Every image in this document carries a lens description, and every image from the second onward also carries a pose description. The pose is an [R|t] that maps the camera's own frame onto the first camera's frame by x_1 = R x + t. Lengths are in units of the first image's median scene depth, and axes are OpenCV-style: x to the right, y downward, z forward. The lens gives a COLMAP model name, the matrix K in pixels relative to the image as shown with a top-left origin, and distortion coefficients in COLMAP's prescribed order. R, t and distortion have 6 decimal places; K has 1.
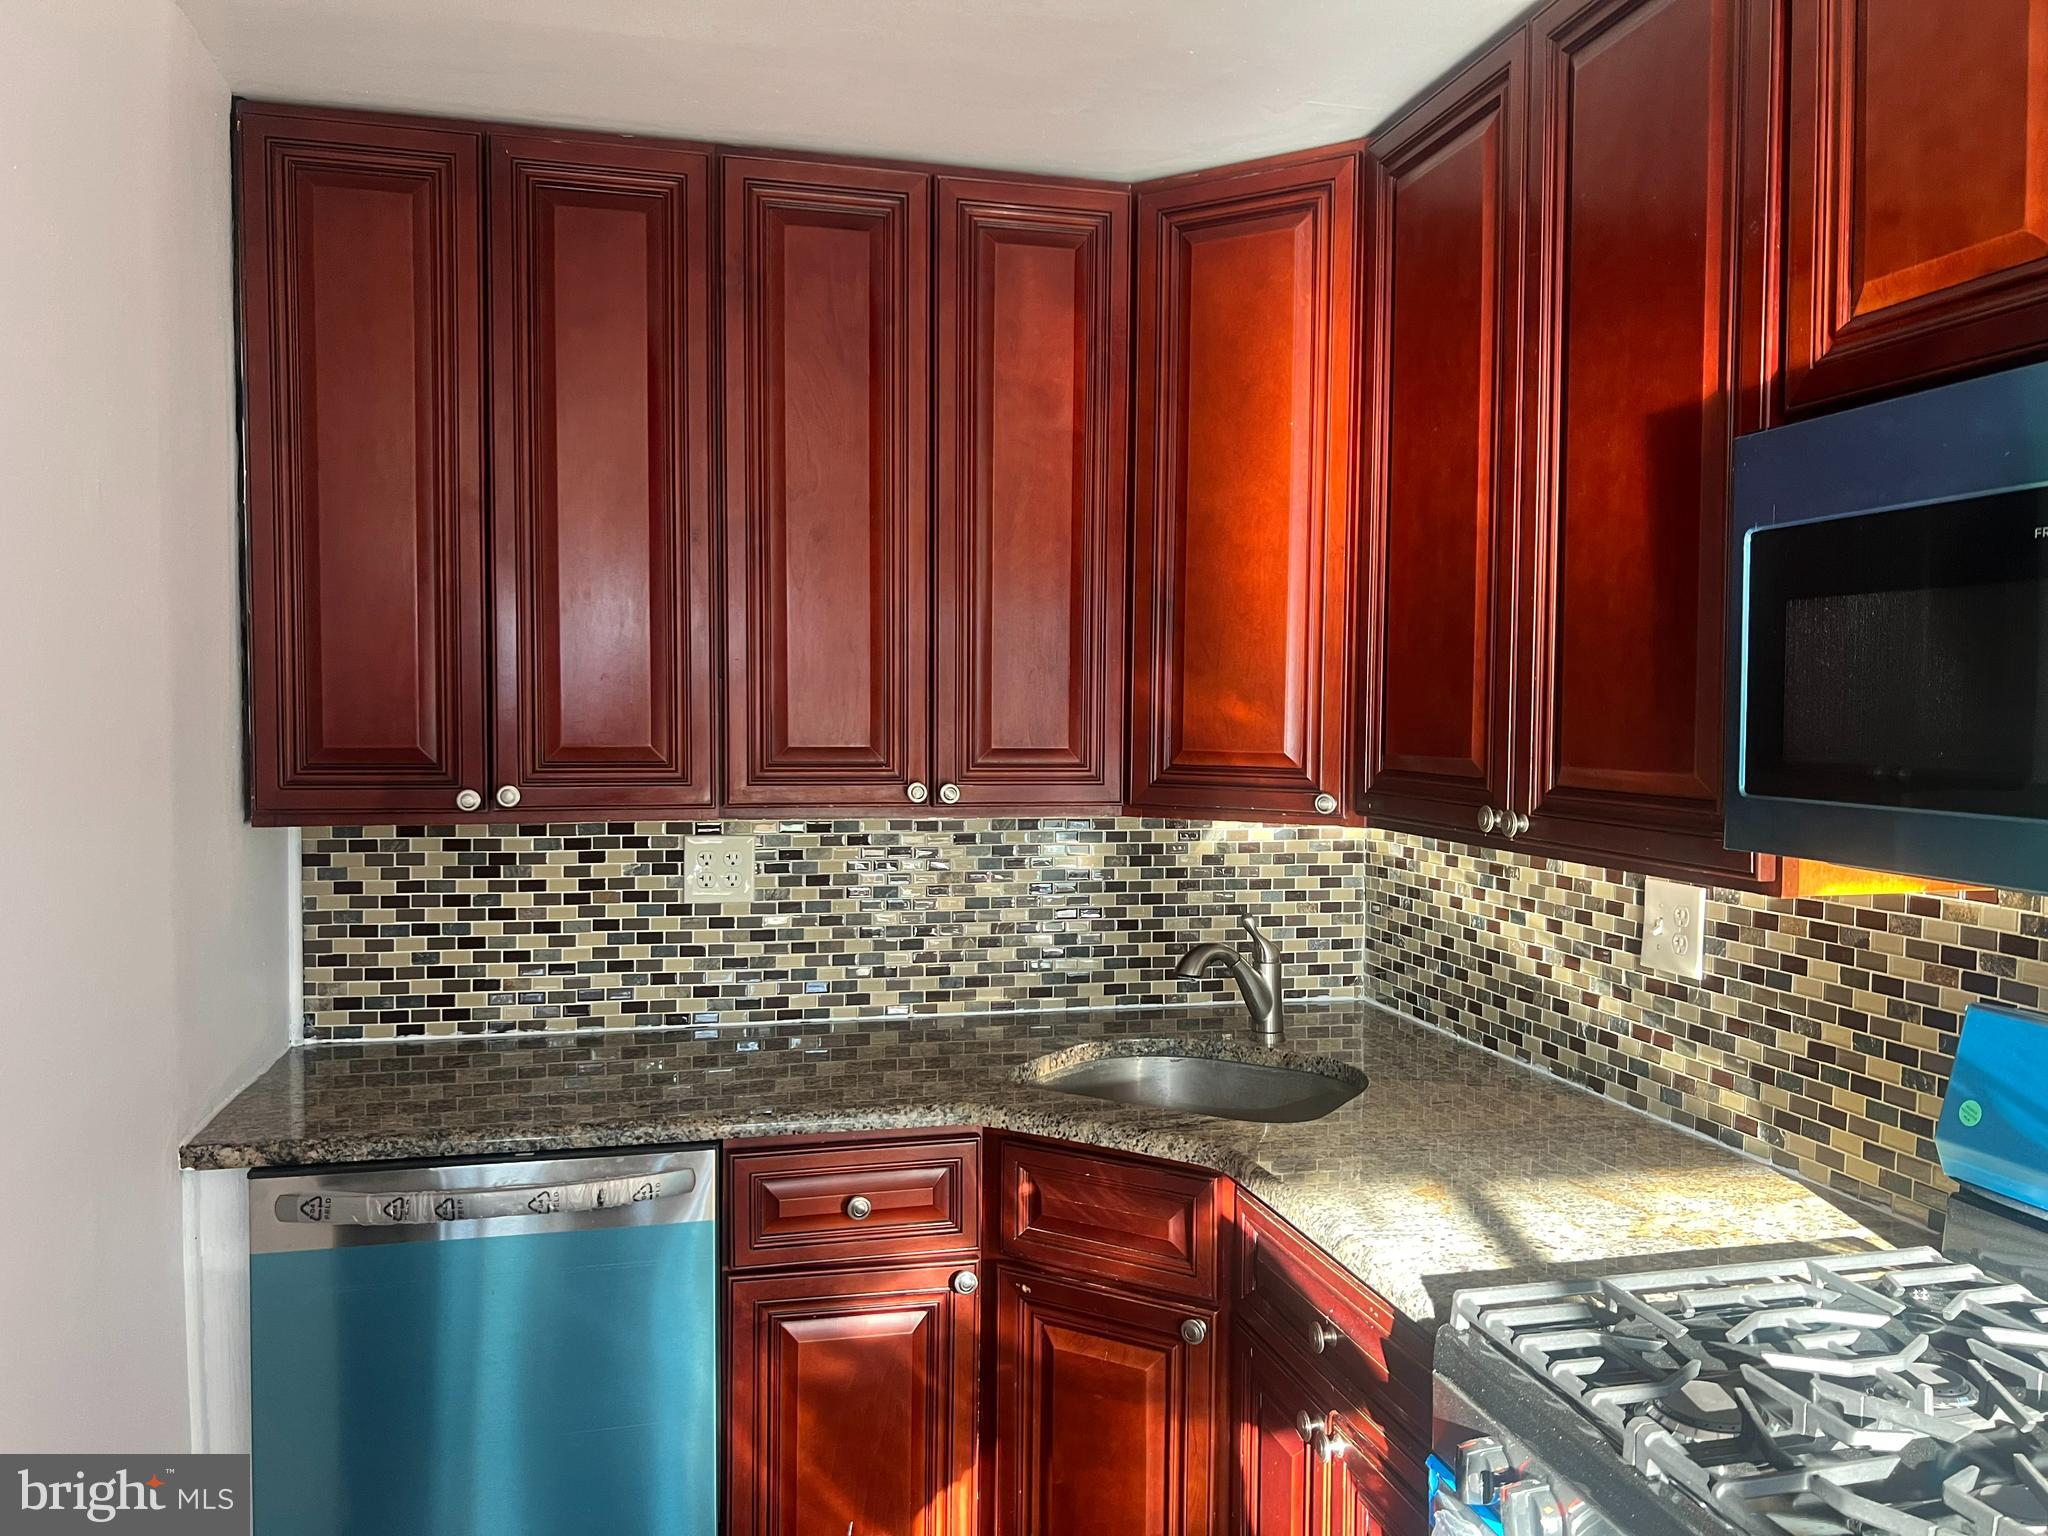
lens RADIAL K [[1548.8, 0, 1025.2], [0, 1548.8, 753.4], [0, 0, 1]] dist [0.056552, -0.064814]
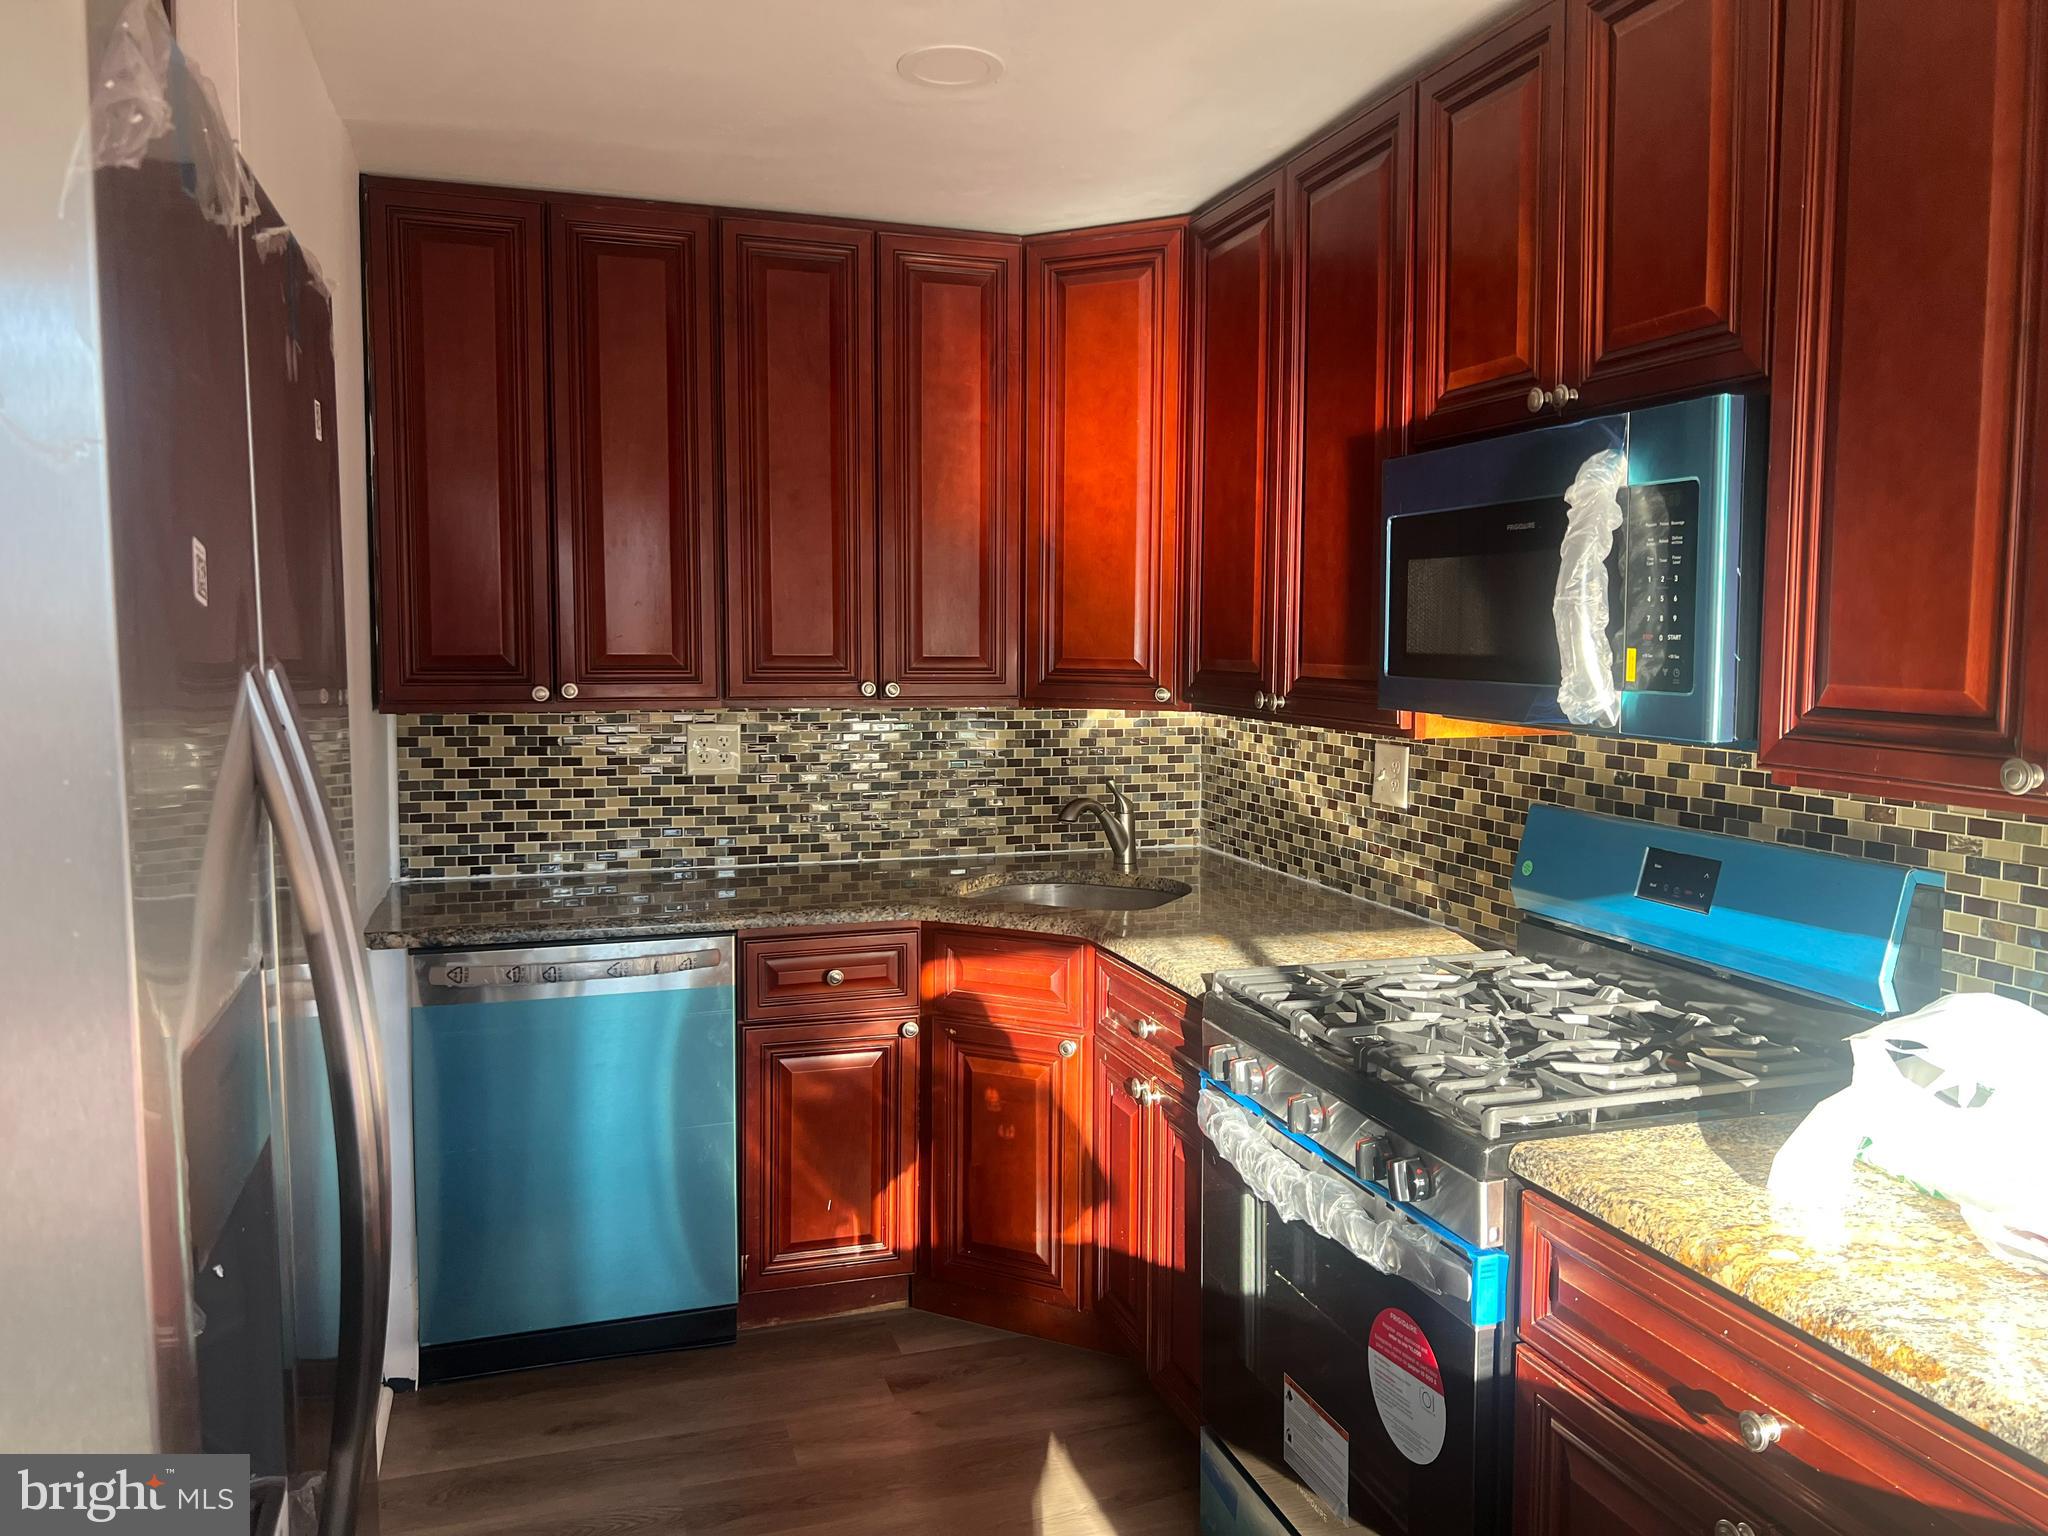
lens RADIAL K [[1548.8, 0, 1065.7], [0, 1548.8, 753.5], [0, 0, 1]] dist [0.056552, -0.064814]
pose [[0.995850, -0.008417, 0.090625, -0.021816], [0.003971, 0.998785, 0.049129, 0.016732], [-0.090928, -0.048565, 0.994673, -0.392373]]
